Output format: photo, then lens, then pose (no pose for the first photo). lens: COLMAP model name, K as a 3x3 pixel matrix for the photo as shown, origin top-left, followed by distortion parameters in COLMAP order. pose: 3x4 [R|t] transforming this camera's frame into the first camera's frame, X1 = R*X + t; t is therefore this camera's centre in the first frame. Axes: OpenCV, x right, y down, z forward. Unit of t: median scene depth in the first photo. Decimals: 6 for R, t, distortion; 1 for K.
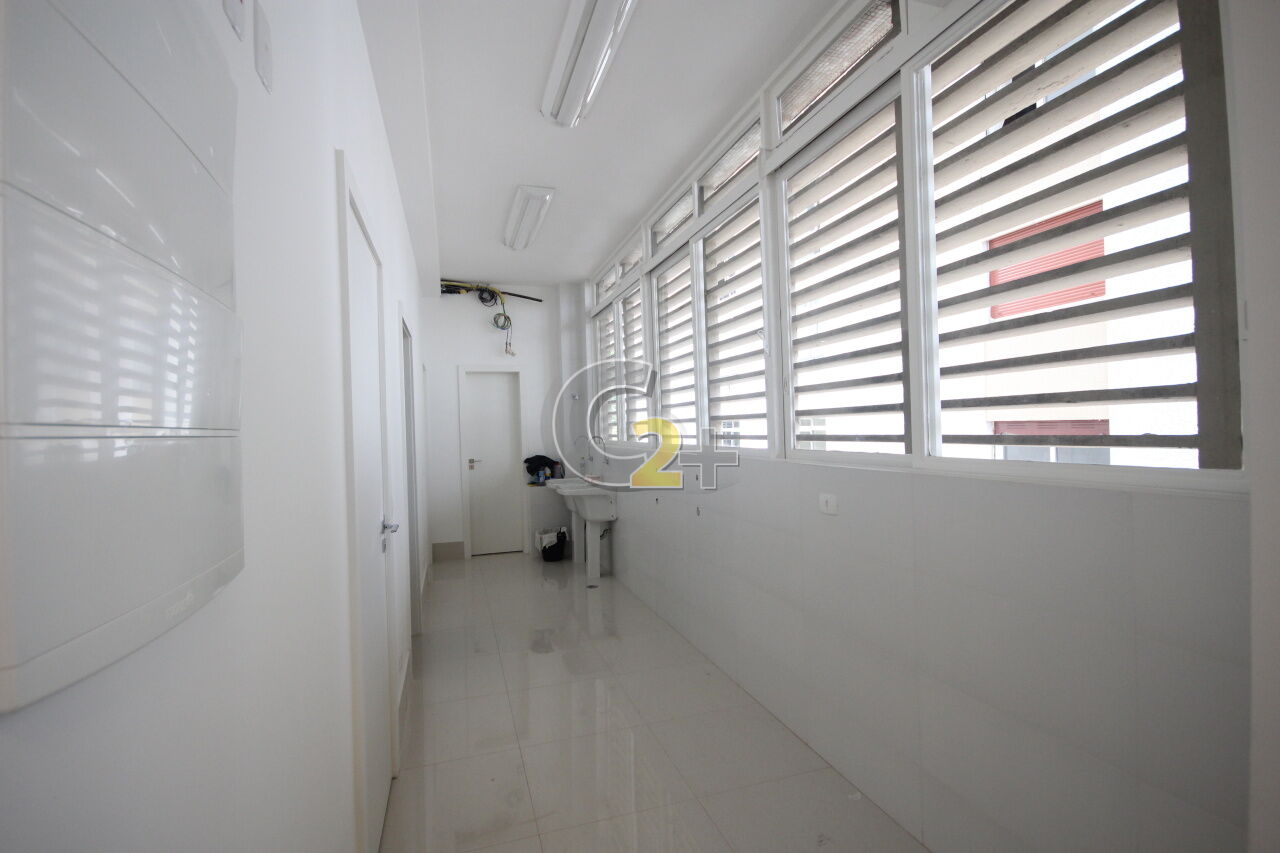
lens RADIAL K [[597.2, 0, 640.0], [0, 597.2, 426.5], [0, 0, 1]] dist [0.002397, 0.000457]
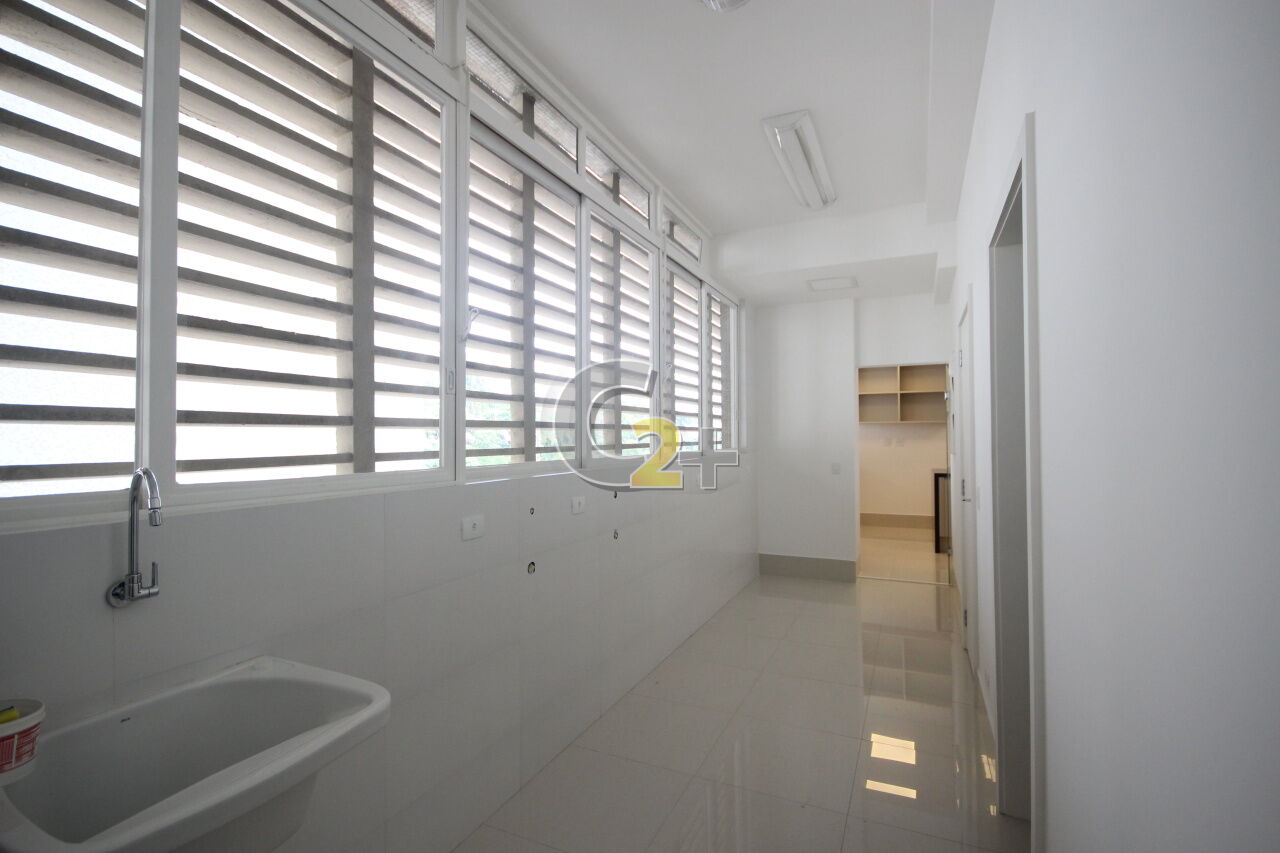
lens RADIAL K [[597.2, 0, 640.0], [0, 597.2, 426.5], [0, 0, 1]] dist [0.002397, 0.000457]
pose [[-0.732623, 0.038236, 0.679560, -0.465486], [0.022498, 0.999236, -0.031968, 0.014642], [-0.680263, -0.008132, -0.732923, 1.446065]]
